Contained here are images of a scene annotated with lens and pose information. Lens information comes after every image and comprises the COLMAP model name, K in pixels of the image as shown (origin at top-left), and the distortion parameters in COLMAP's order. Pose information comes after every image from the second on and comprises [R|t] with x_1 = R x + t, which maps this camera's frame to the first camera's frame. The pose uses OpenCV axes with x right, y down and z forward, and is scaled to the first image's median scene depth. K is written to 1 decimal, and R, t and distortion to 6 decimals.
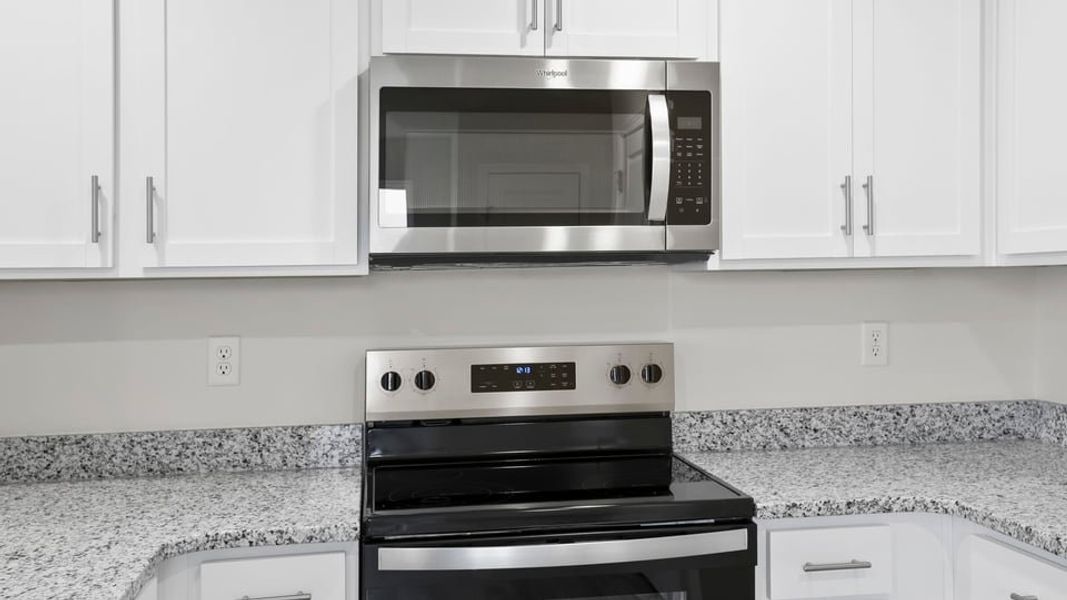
lens RADIAL K [[1073.3, 0, 533.5], [0, 1073.3, 300.0], [0, 0, 1]] dist [0.020503, 0.022892]
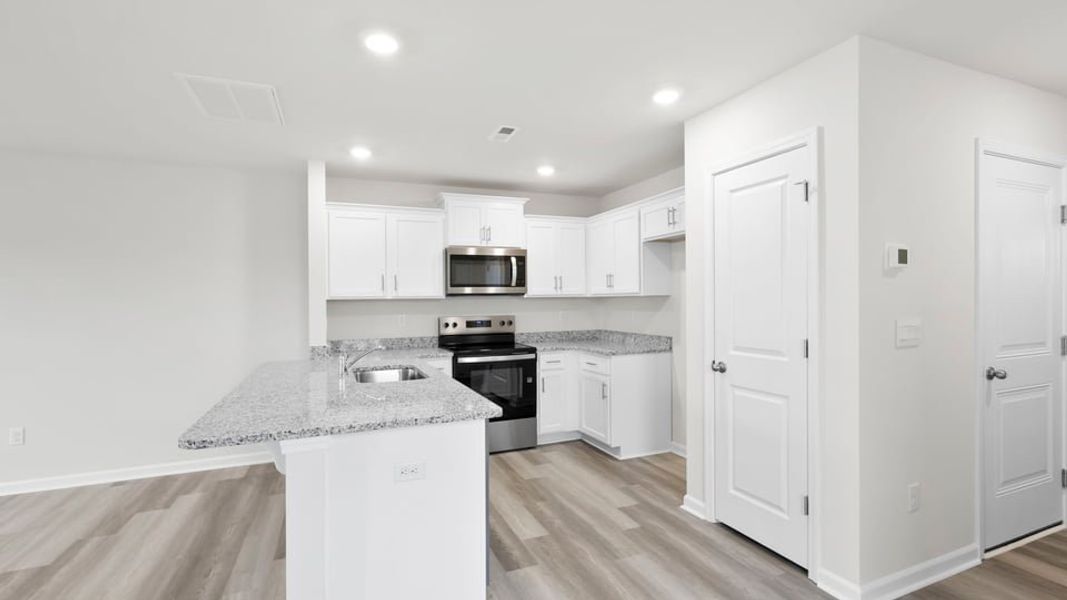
lens RADIAL K [[491.2, 0, 531.0], [0, 491.2, 285.4], [0, 0, 1]] dist [-0.000125, 0.000196]
pose [[0.975196, 0.007801, 0.221205, -0.232825], [0.004592, 0.998451, -0.055456, 0.030883], [-0.221295, 0.055096, 0.973649, -0.866031]]
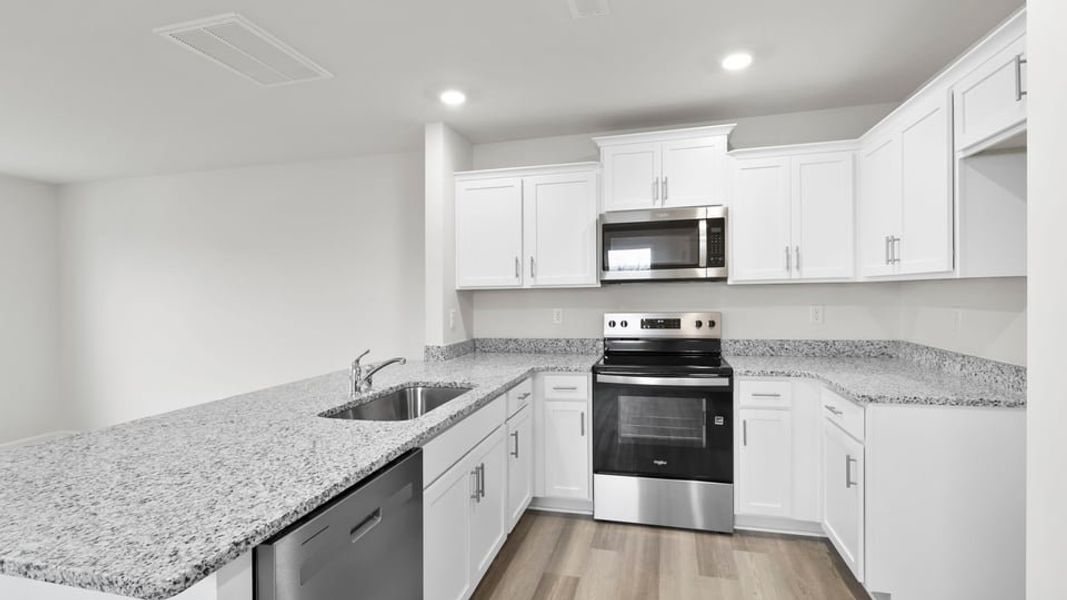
lens RADIAL K [[491.2, 0, 531.0], [0, 491.2, 285.4], [0, 0, 1]] dist [-0.000125, 0.000196]
pose [[0.911827, -0.008448, -0.410487, 0.210796], [-0.003496, 0.999592, -0.028338, 0.010580], [0.410559, 0.027274, 0.911426, -0.291438]]
